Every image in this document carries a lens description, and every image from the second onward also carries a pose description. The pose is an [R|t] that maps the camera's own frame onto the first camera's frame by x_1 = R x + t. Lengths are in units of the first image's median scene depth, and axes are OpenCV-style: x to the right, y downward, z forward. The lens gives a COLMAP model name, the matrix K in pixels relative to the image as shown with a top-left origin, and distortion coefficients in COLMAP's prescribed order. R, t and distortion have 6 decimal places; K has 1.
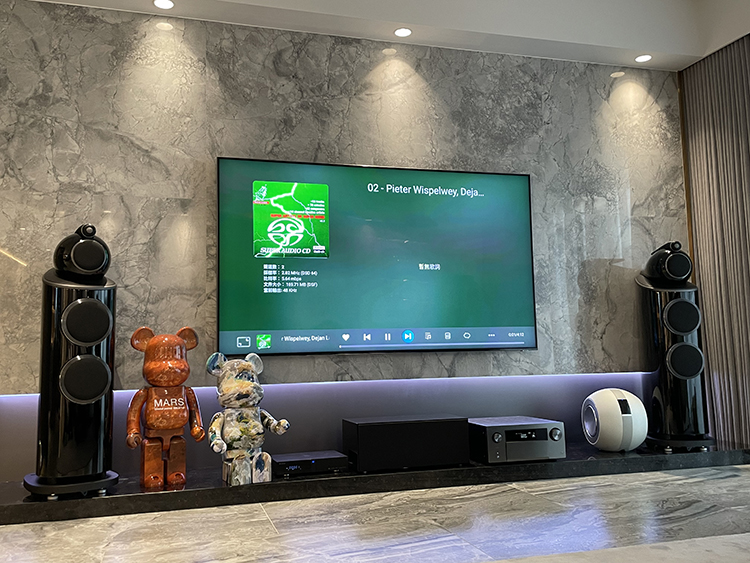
lens RADIAL K [[677.3, 0, 375.0], [0, 677.3, 281.5], [0, 0, 1]] dist [0.097403, -0.148506]
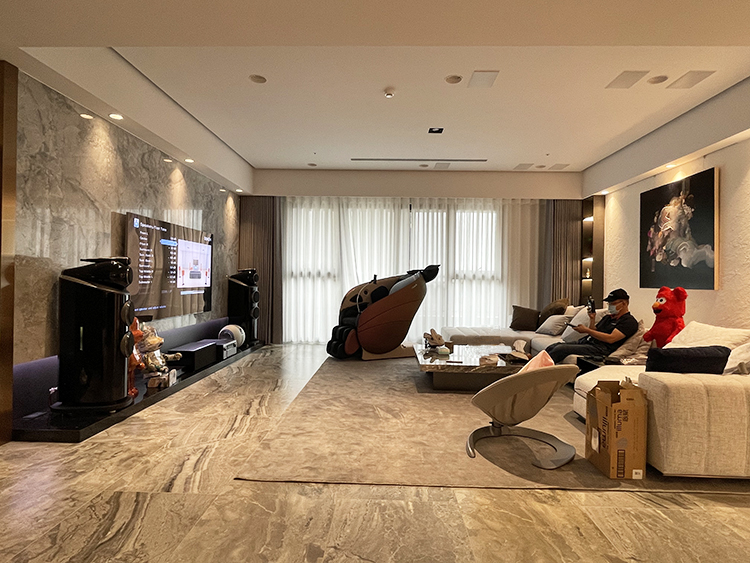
lens RADIAL K [[410.0, 0, 375.0], [0, 410.0, 281.5], [0, 0, 1]] dist [-0.001289, -0.000226]
pose [[0.313556, 0.025987, 0.949214, -0.953298], [-0.121395, 0.992520, 0.012928, -0.088716], [-0.941778, -0.119284, 0.314365, 0.044776]]
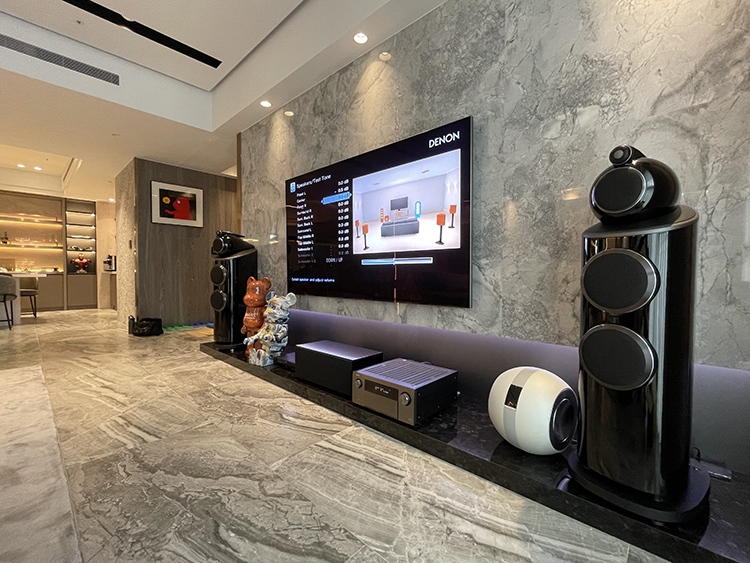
lens RADIAL K [[327.5, 0, 375.0], [0, 327.5, 281.5], [0, 0, 1]] dist [-0.001942, -0.000245]
pose [[0.509737, 0.046242, -0.859087, 0.579080], [0.072697, 0.992668, 0.096567, 0.010548], [0.857253, -0.111677, 0.502638, 0.687710]]
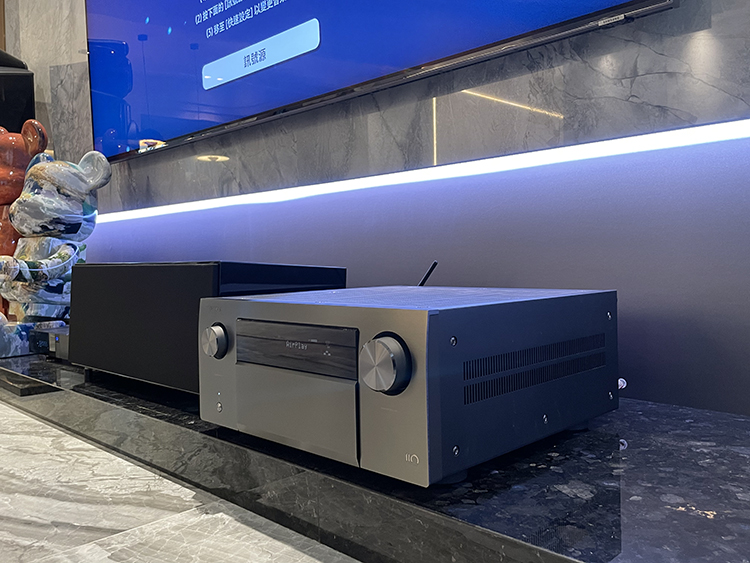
lens RADIAL K [[653.2, 0, 375.0], [0, 653.2, 281.5], [0, 0, 1]] dist [0.006388, 0.003396]
pose [[0.480605, 0.044209, -0.875822, 0.394988], [0.098639, 0.989665, 0.104083, 0.163346], [0.871372, -0.136413, 0.471278, 0.833428]]
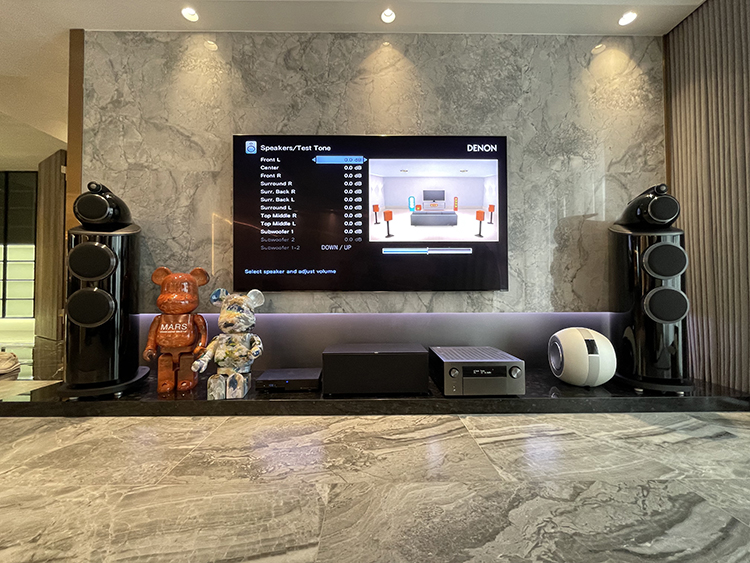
lens RADIAL K [[305.1, 0, 375.0], [0, 305.1, 281.5], [0, 0, 1]] dist [-0.001869, -0.000218]
pose [[0.963037, 0.014436, -0.268983, 0.166433], [0.008456, 0.996451, 0.083753, 0.040834], [0.269238, -0.082932, 0.959496, 0.465093]]
